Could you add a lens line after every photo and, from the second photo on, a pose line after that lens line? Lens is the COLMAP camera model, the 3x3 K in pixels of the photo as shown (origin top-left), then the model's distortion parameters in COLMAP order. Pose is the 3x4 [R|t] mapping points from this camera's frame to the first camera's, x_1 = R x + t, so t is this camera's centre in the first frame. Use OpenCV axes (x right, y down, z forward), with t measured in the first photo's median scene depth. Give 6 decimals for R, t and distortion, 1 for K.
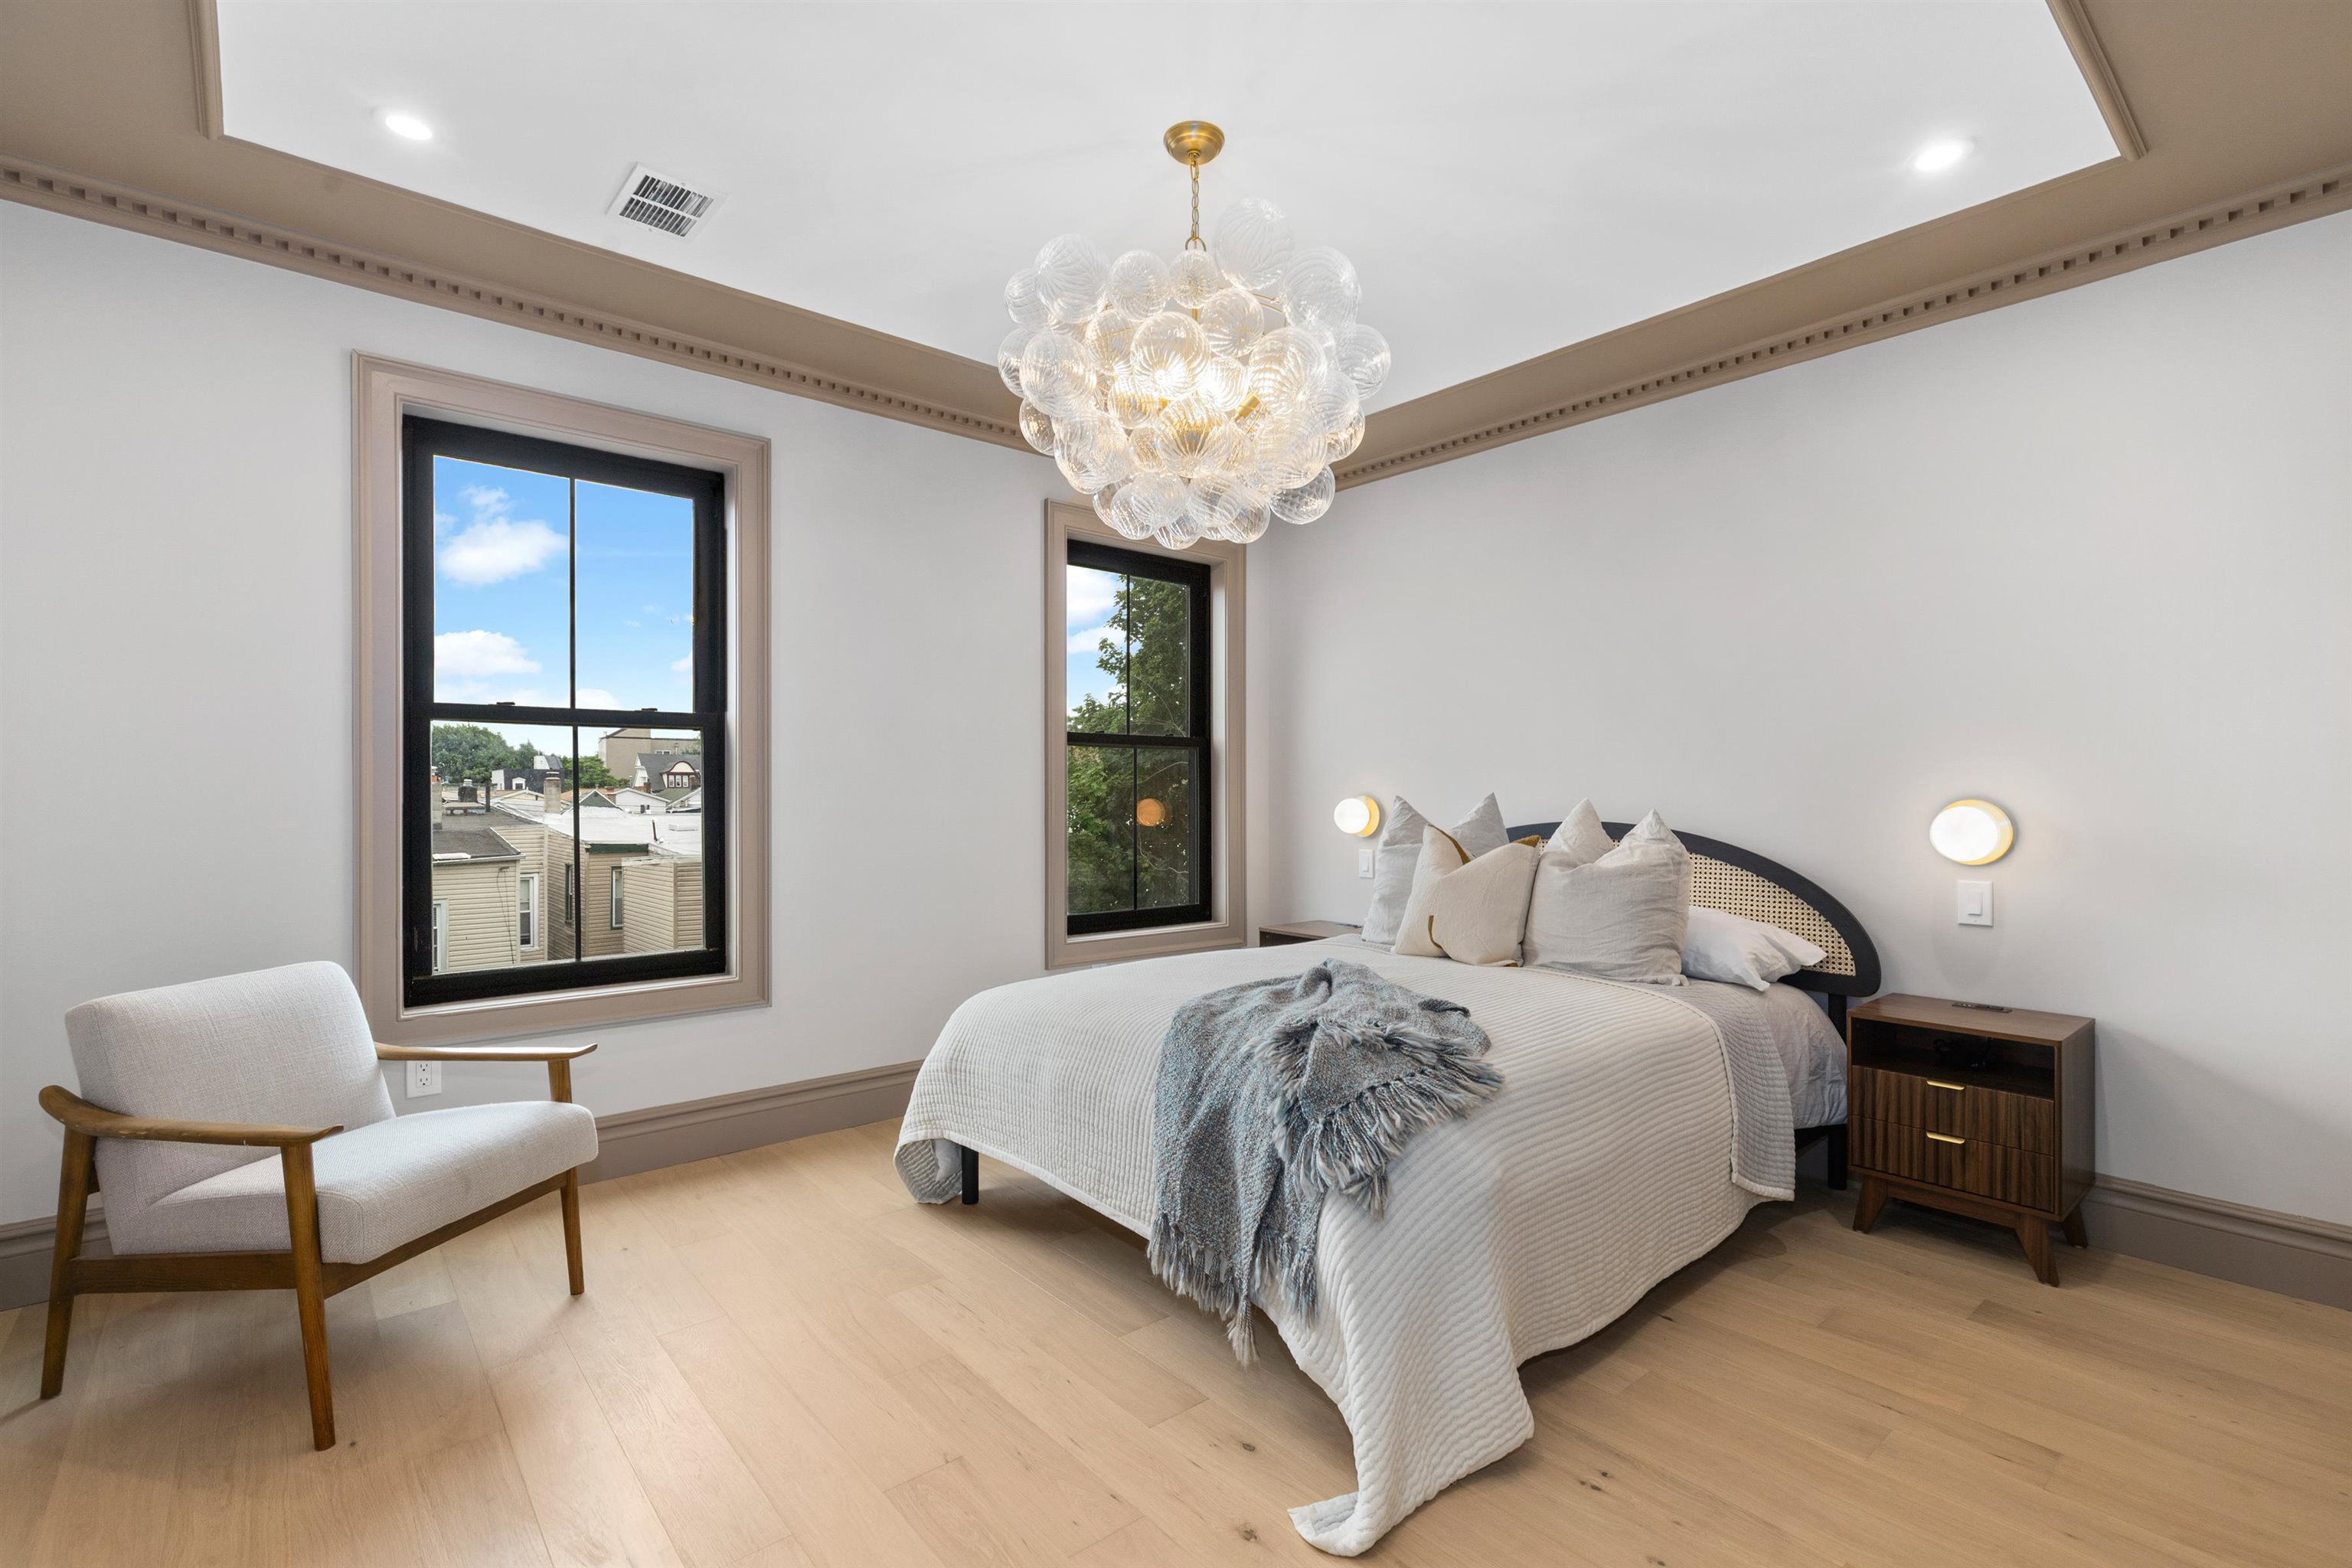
lens RADIAL K [[1047.7, 0, 1177.2], [0, 1047.7, 793.5], [0, 0, 1]] dist [0.014624, -0.000220]
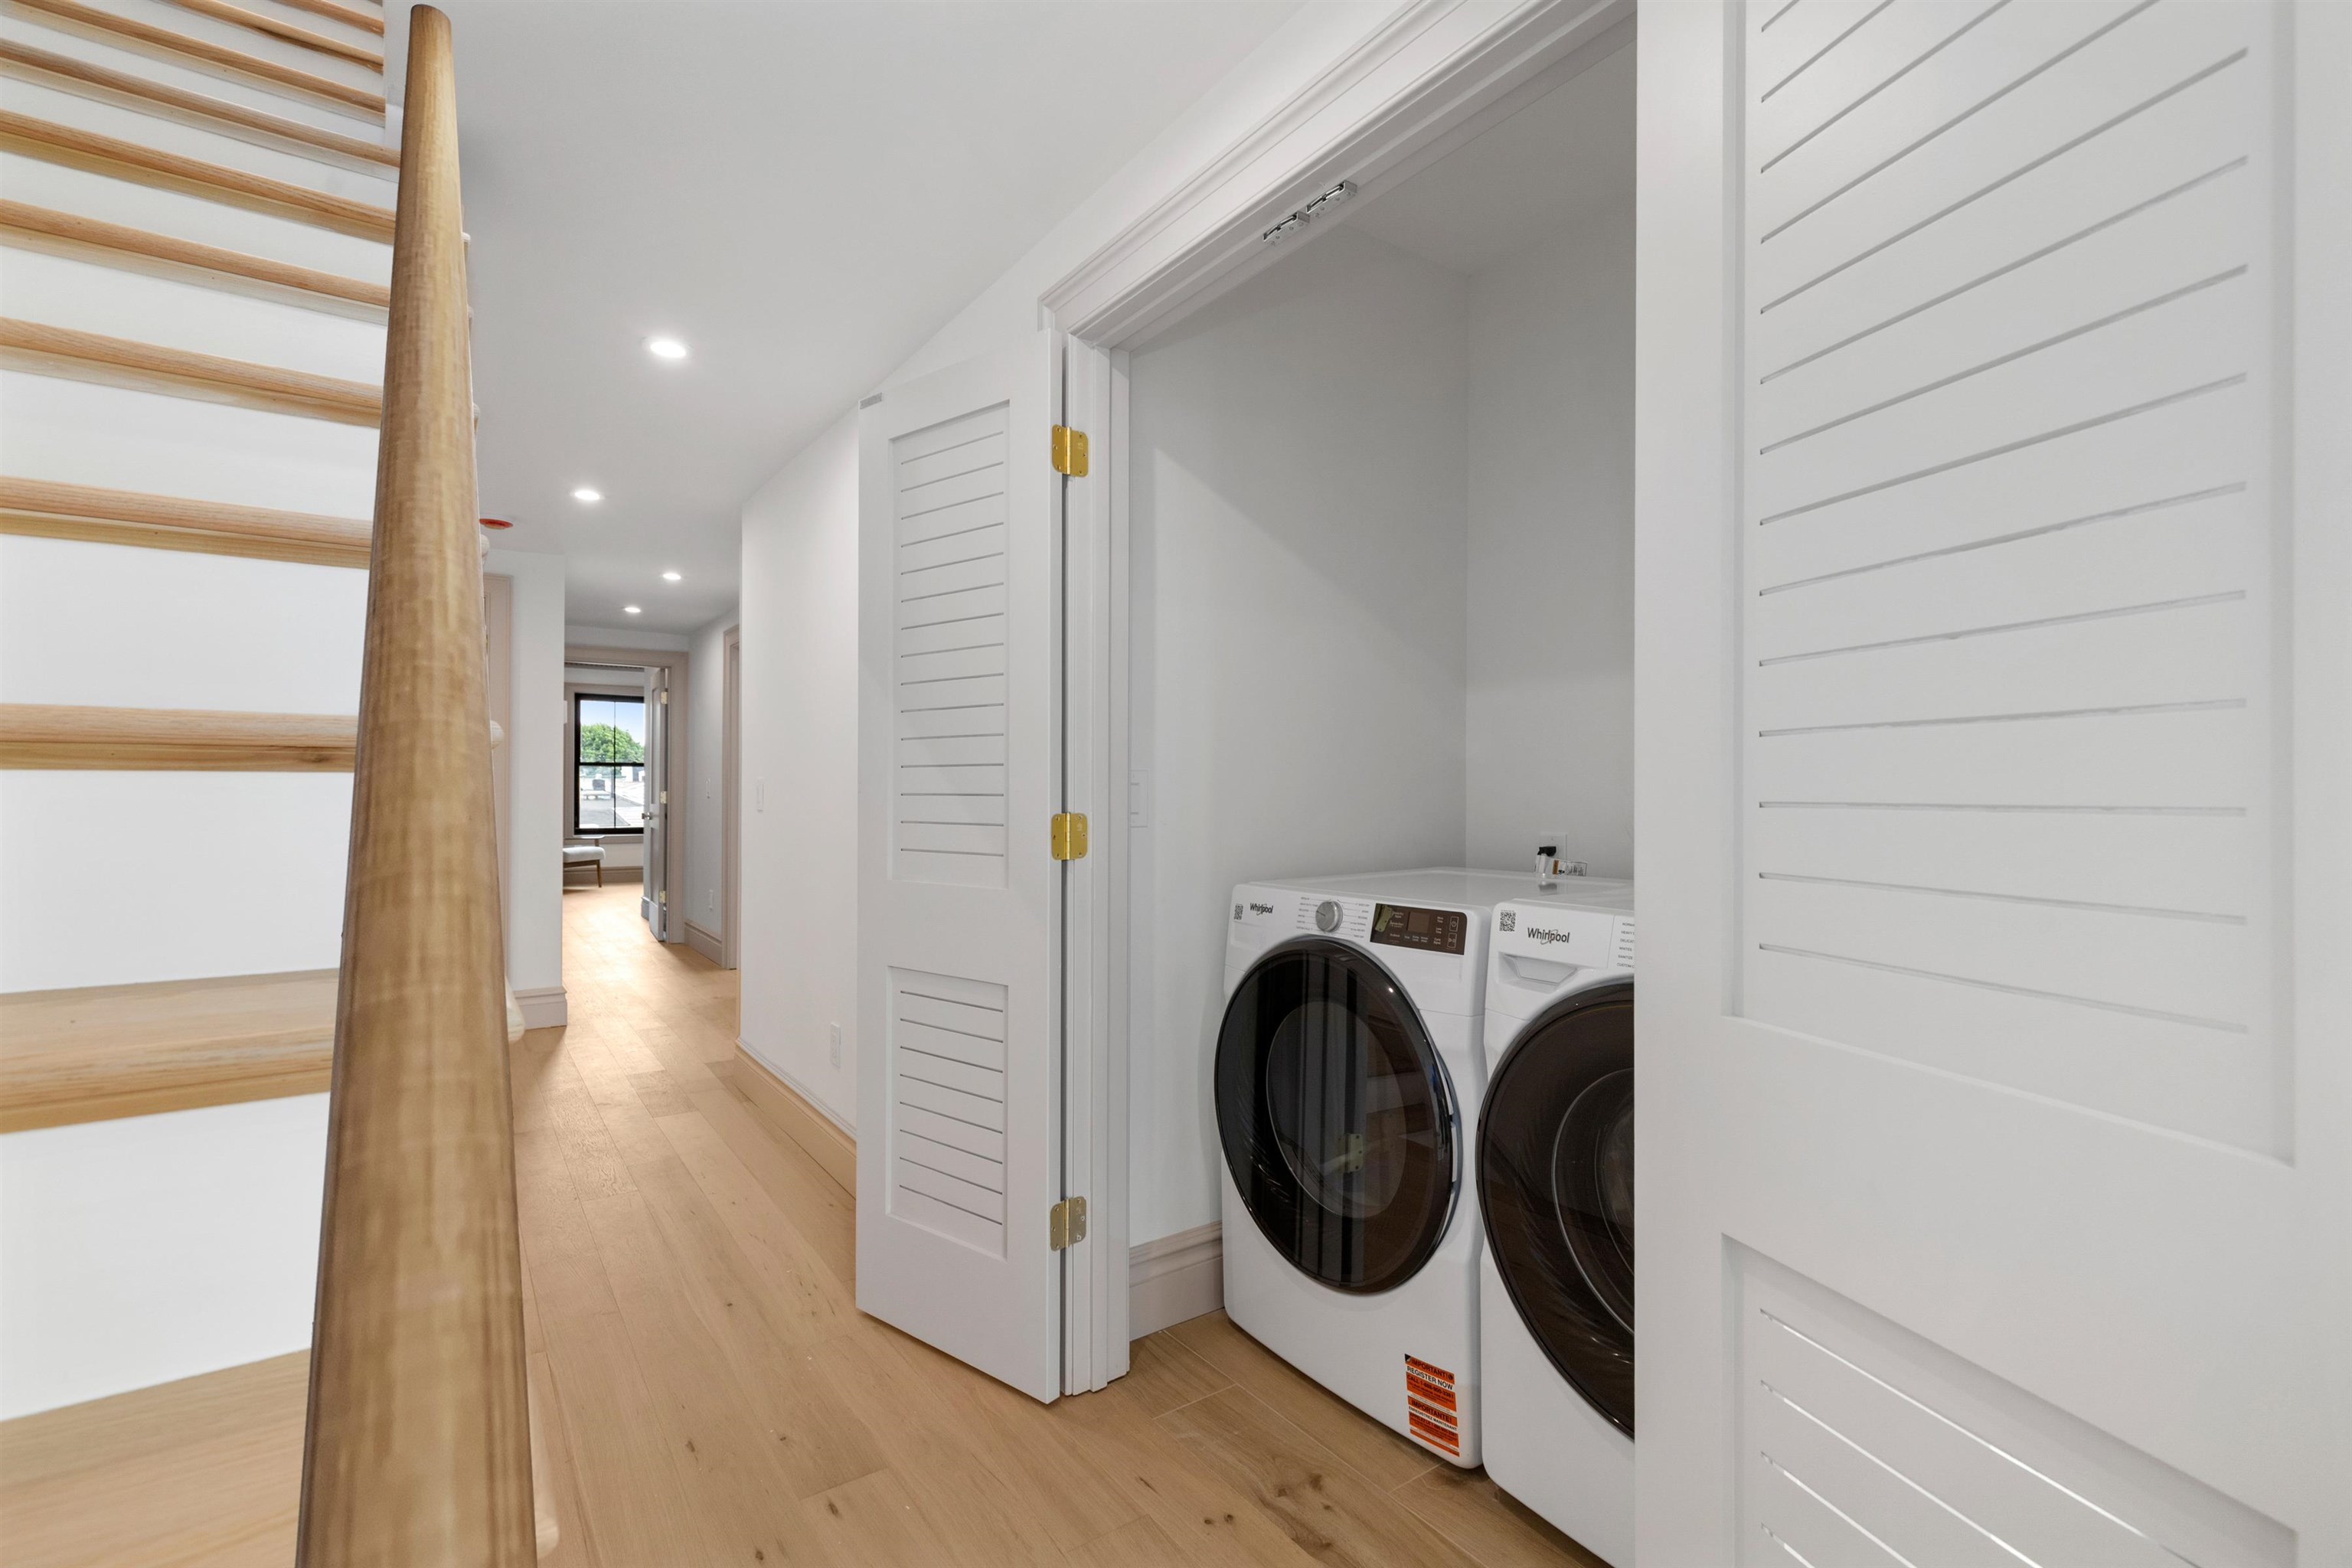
lens RADIAL K [[1047.7, 0, 1177.2], [0, 1047.7, 793.5], [0, 0, 1]] dist [0.014624, -0.000220]
pose [[0.995788, 0.011247, -0.090992, 0.215768], [-0.011064, 0.999936, 0.002513, 0.001147], [0.091014, -0.001496, 0.995848, -0.311188]]
